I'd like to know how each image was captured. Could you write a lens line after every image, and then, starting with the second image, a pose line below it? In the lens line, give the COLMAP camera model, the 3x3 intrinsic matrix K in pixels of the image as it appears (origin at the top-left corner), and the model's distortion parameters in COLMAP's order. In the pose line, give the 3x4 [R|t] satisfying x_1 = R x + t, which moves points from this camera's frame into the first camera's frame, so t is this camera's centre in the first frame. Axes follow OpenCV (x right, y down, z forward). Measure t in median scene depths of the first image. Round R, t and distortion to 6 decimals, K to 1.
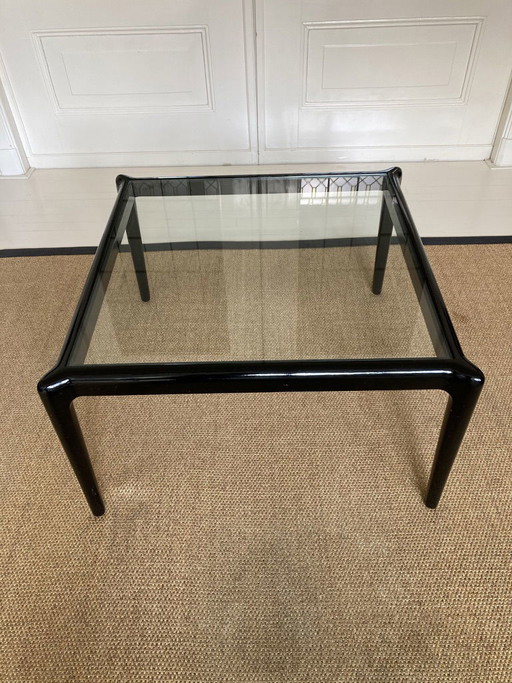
lens RADIAL K [[555.4, 0, 255.1], [0, 555.4, 342.3], [0, 0, 1]] dist [0.017969, -0.009931]
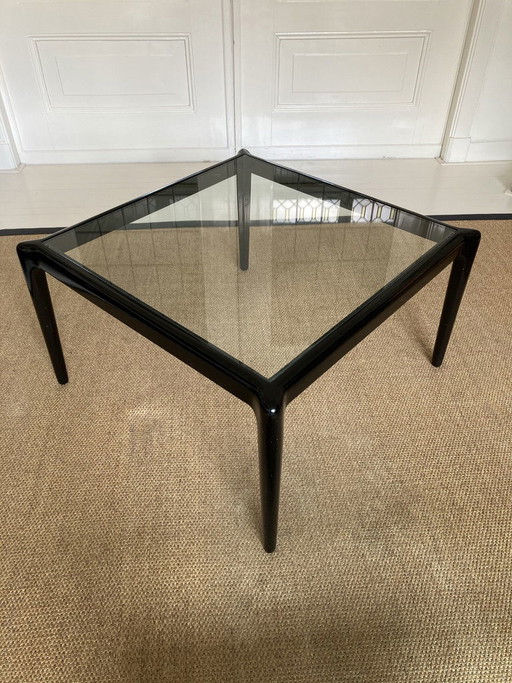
lens RADIAL K [[555.4, 0, 257.3], [0, 555.4, 340.6], [0, 0, 1]] dist [0.017969, -0.009931]
pose [[0.997014, -0.018902, 0.074866, -0.076312], [0.023521, 0.997842, -0.061300, 0.194285], [-0.073545, 0.062877, 0.995308, -0.141484]]
